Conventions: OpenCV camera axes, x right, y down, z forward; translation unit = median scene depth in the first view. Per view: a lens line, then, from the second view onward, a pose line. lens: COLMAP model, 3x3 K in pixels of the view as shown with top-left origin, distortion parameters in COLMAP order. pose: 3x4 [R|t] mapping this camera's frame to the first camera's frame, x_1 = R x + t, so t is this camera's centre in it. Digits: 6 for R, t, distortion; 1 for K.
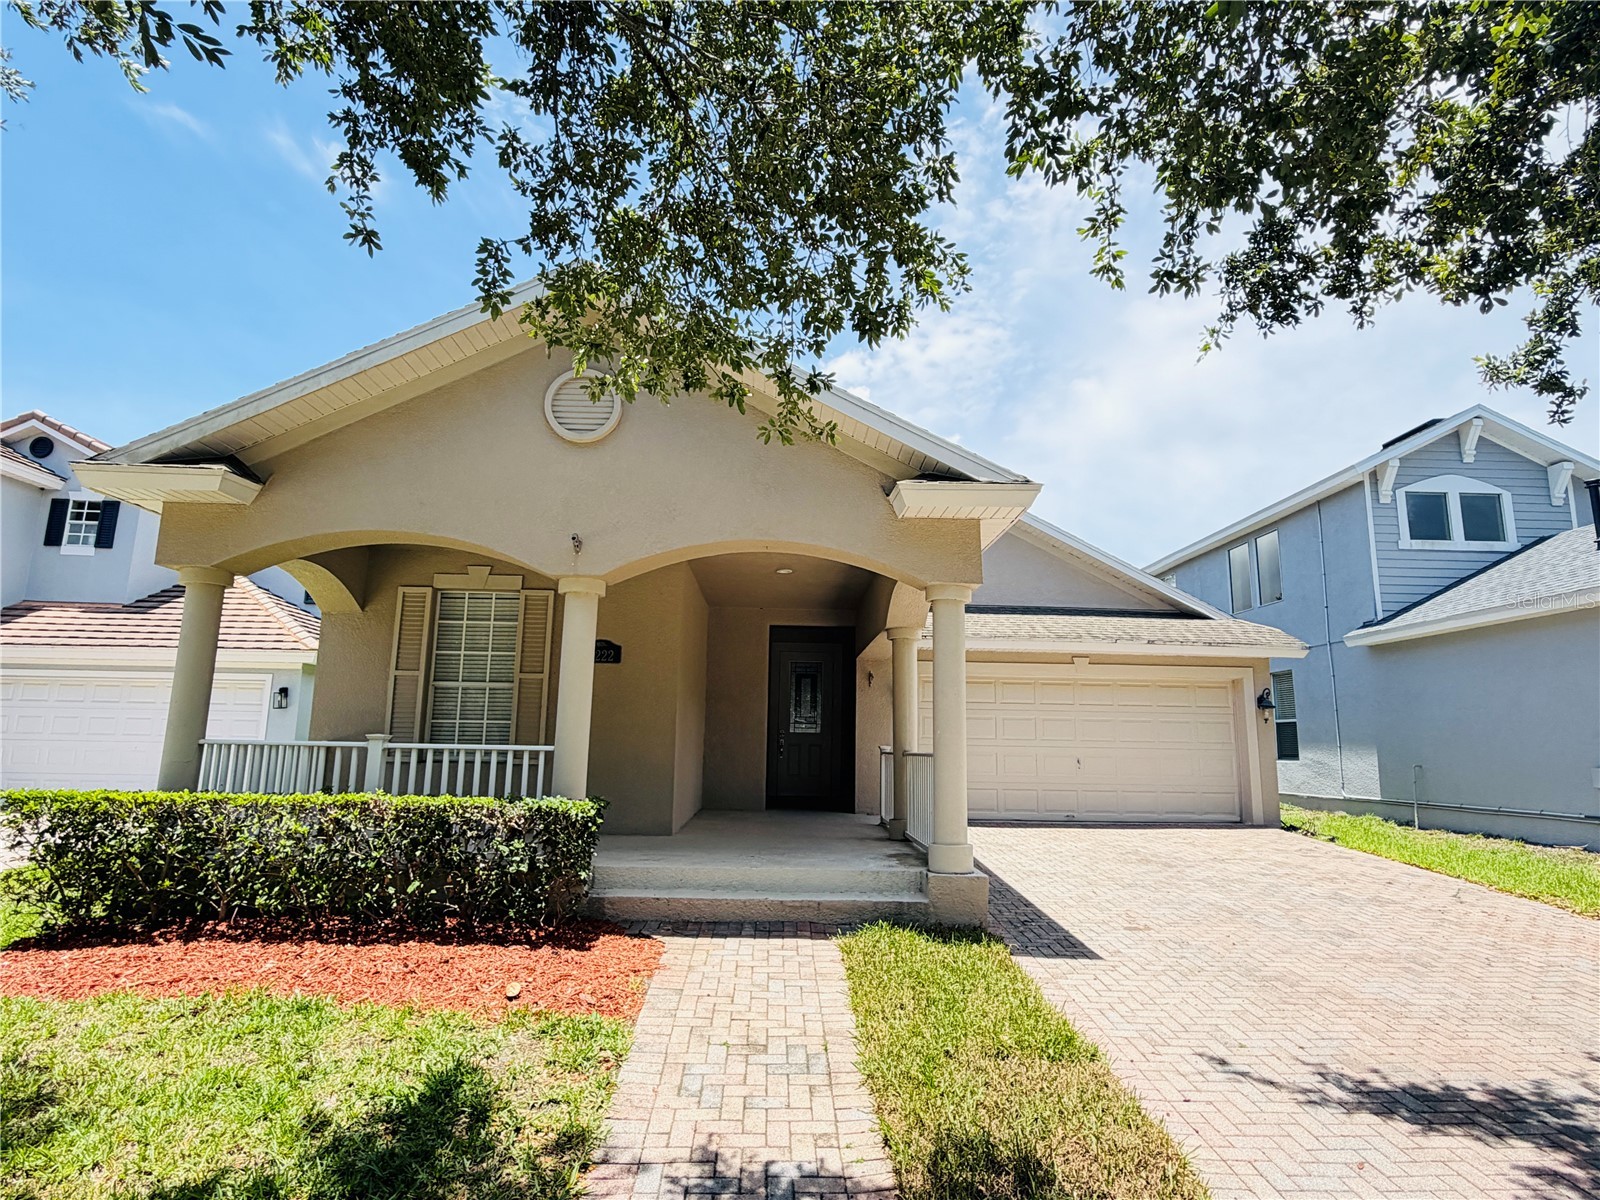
lens RADIAL K [[859.1, 0, 811.1], [0, 859.1, 597.5], [0, 0, 1]] dist [-0.004395, 0.000689]
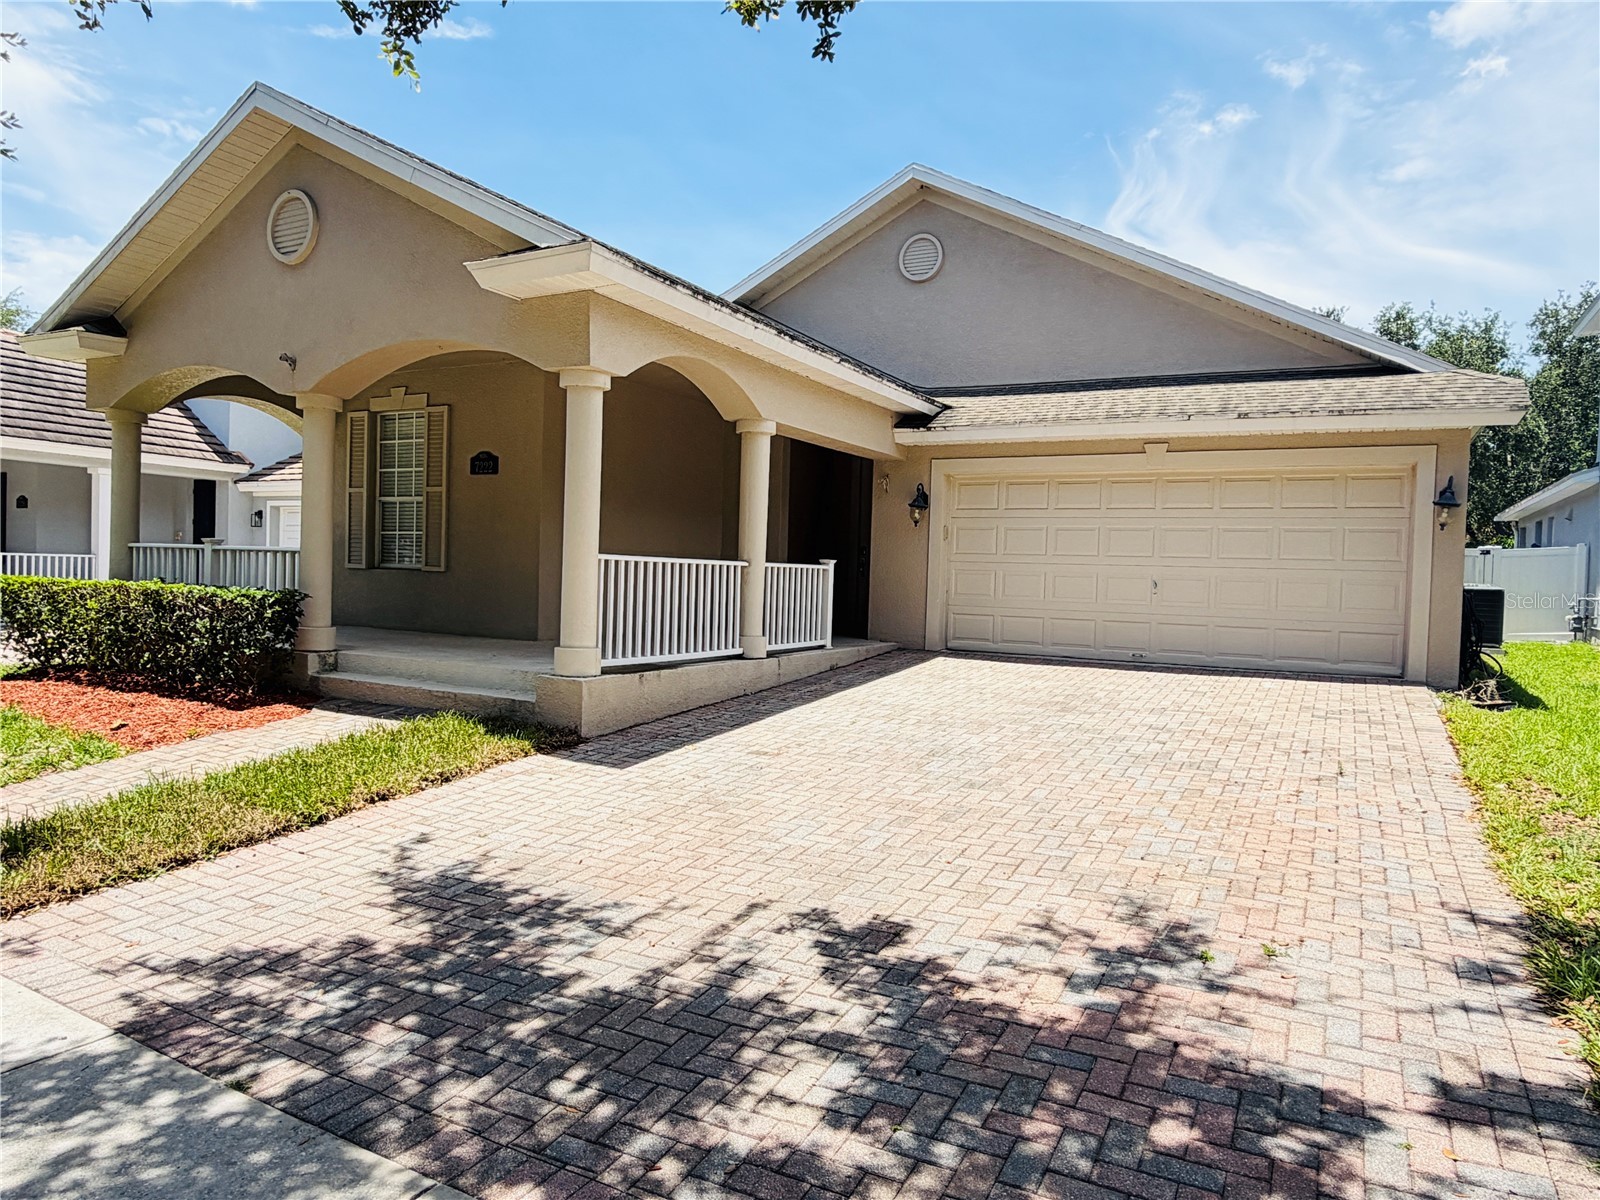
lens RADIAL K [[1027.6, 0, 804.9], [0, 1027.6, 598.6], [0, 0, 1]] dist [0.002190, 0.001057]
pose [[0.861454, 0.021549, -0.507378, 0.701719], [0.072615, 0.983606, 0.165065, 0.046806], [0.502617, -0.179039, 0.845766, 0.127069]]
